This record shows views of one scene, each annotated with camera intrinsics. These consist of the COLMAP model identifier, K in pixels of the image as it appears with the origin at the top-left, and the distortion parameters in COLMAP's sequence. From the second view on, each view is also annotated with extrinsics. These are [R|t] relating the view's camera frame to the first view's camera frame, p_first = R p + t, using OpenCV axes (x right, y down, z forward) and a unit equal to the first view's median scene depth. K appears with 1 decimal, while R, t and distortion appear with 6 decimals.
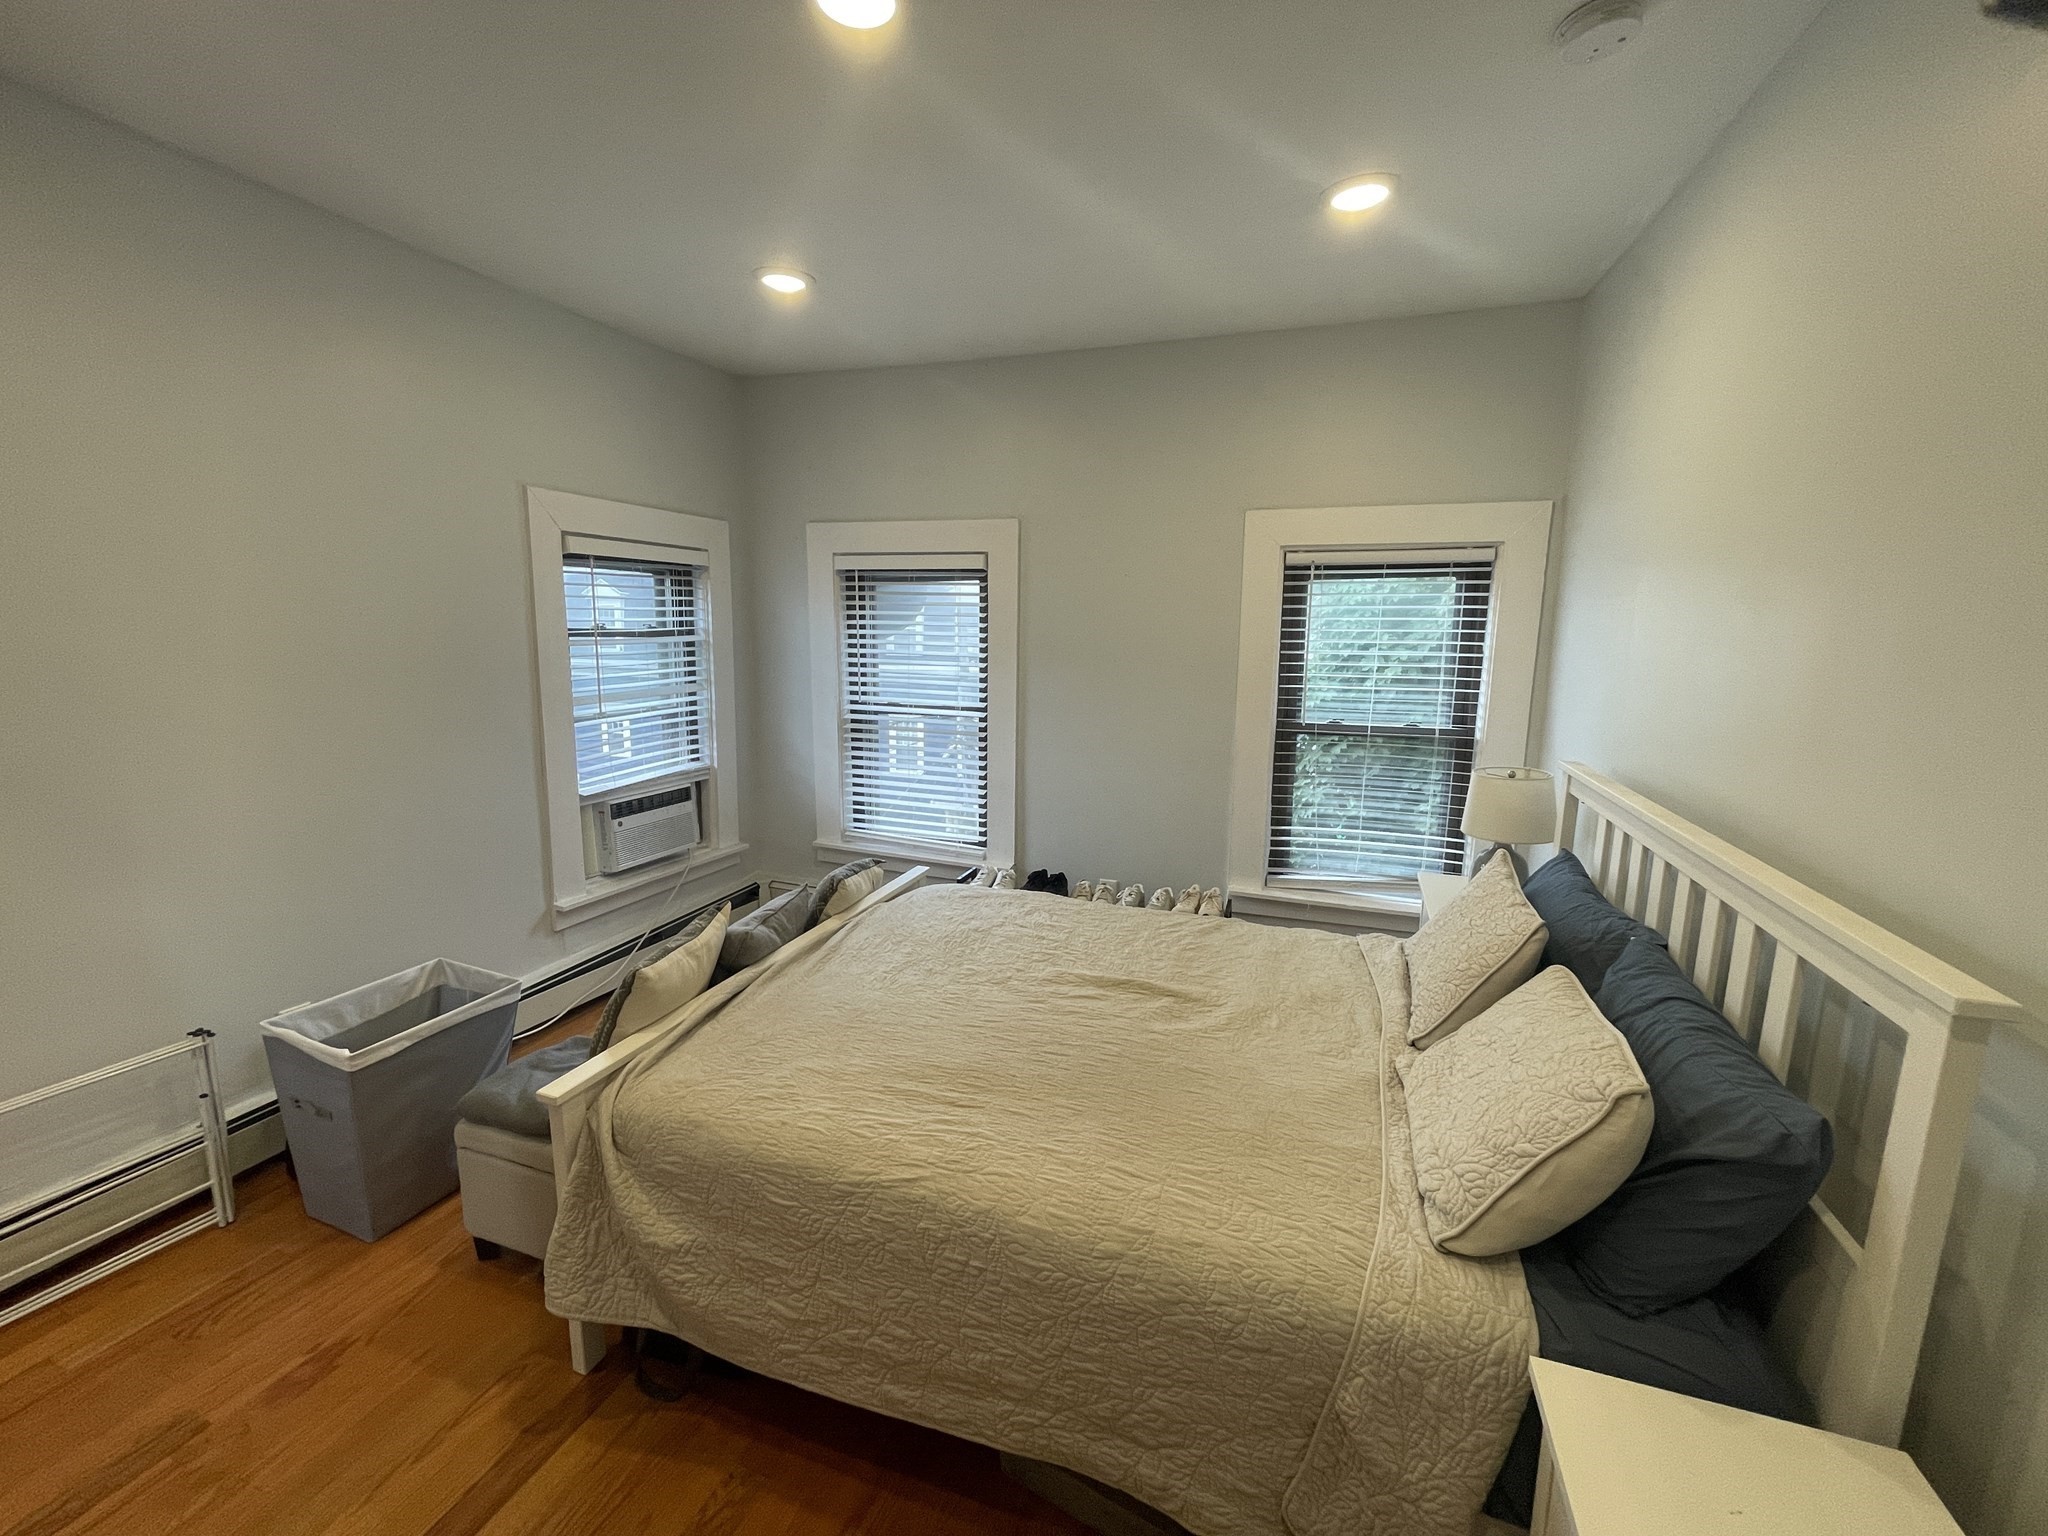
lens RADIAL K [[829.7, 0, 1023.7], [0, 829.7, 766.5], [0, 0, 1]] dist [-0.000717, -0.000146]
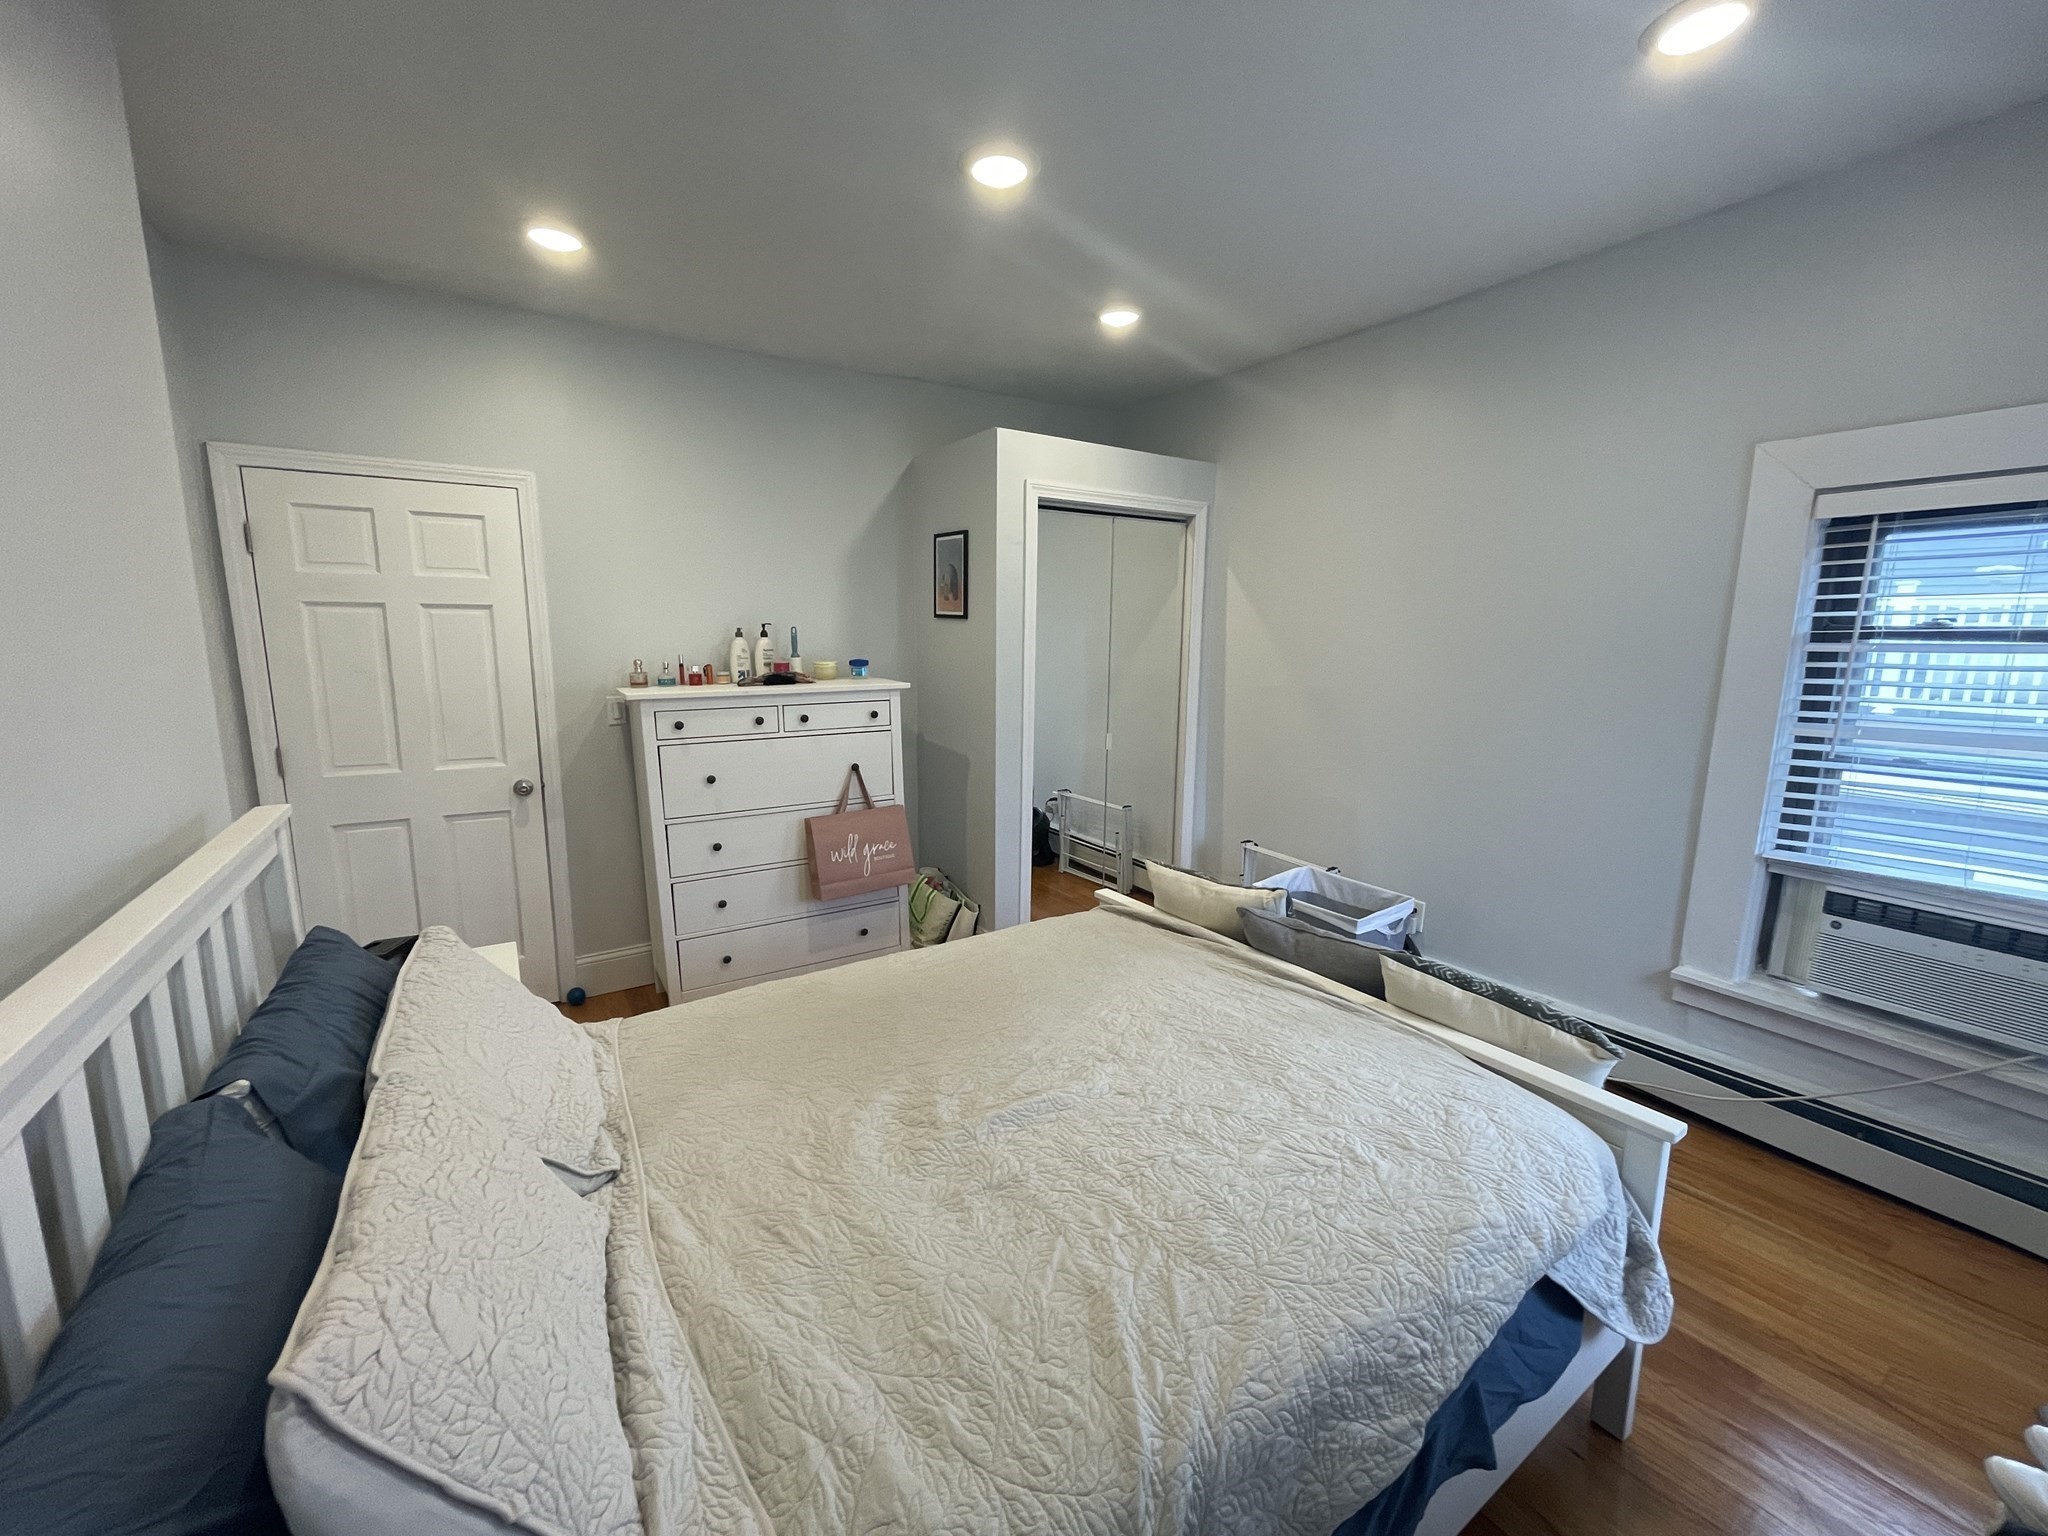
lens RADIAL K [[829.7, 0, 1026.1], [0, 829.7, 765.2], [0, 0, 1]] dist [-0.000717, -0.000146]
pose [[-0.621262, 0.113490, -0.775341, 0.423768], [-0.136166, 0.958767, 0.249447, -0.134768], [0.771681, 0.260547, -0.580193, 0.910234]]
